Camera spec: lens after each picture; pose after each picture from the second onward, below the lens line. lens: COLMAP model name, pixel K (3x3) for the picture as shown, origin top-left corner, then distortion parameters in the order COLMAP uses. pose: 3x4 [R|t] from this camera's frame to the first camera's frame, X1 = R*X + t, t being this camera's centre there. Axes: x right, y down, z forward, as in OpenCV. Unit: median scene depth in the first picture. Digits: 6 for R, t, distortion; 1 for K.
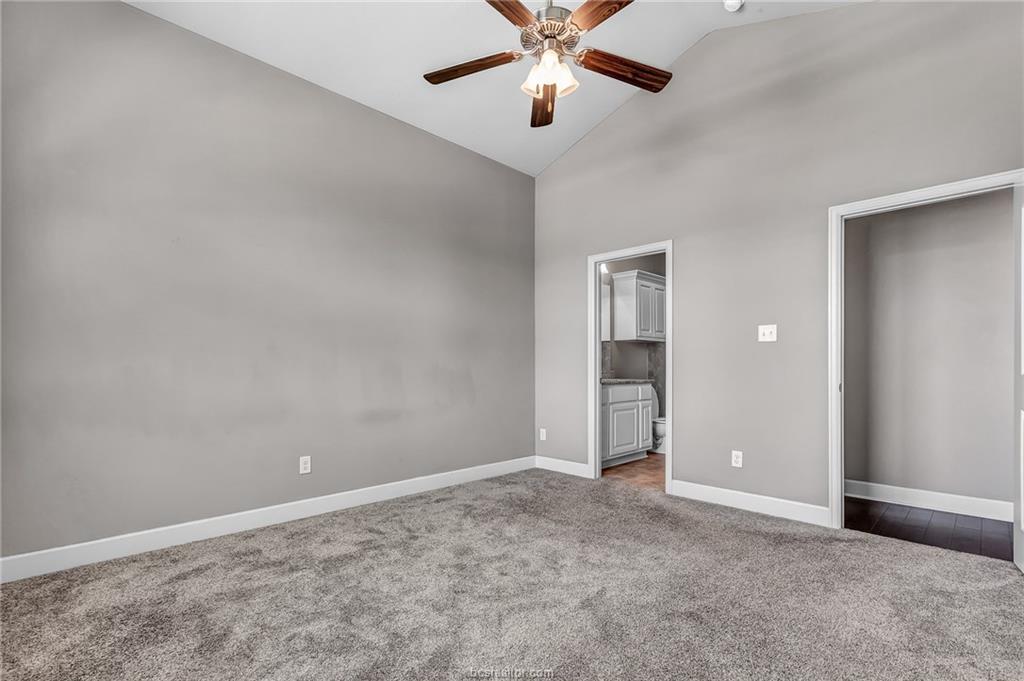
lens RADIAL K [[483.5, 0, 509.3], [0, 483.5, 362.3], [0, 0, 1]] dist [0.006342, -0.000711]
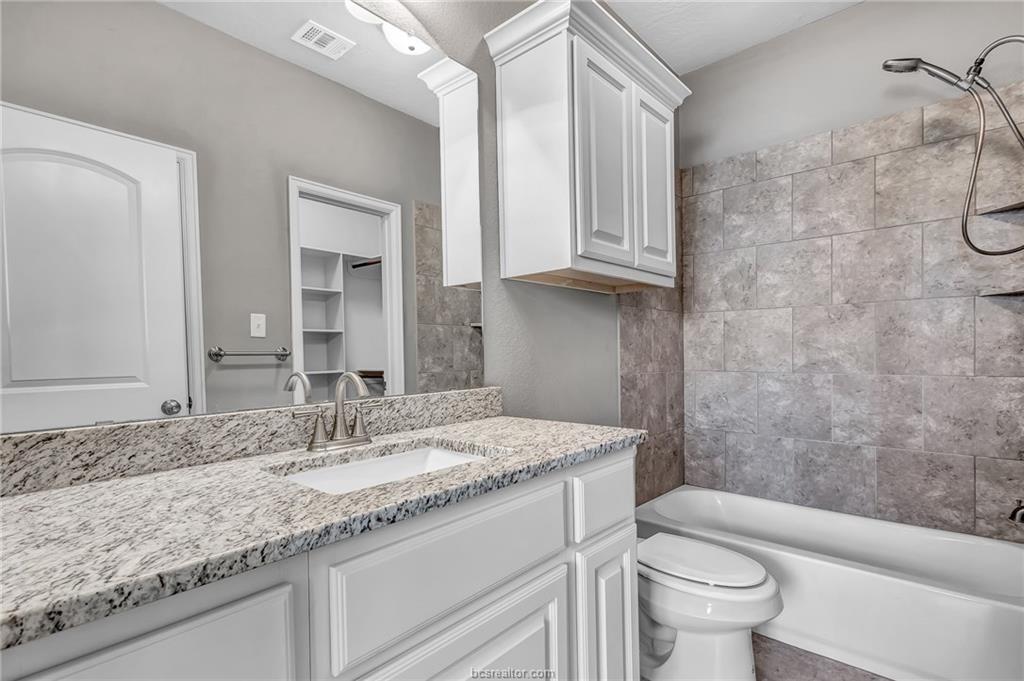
lens RADIAL K [[483.5, 0, 509.3], [0, 483.5, 362.3], [0, 0, 1]] dist [0.006342, -0.000711]
pose [[0.998771, -0.020316, 0.045206, 0.216048], [0.018894, 0.999320, 0.031659, -0.005619], [-0.045819, -0.030766, 0.998476, 0.741500]]
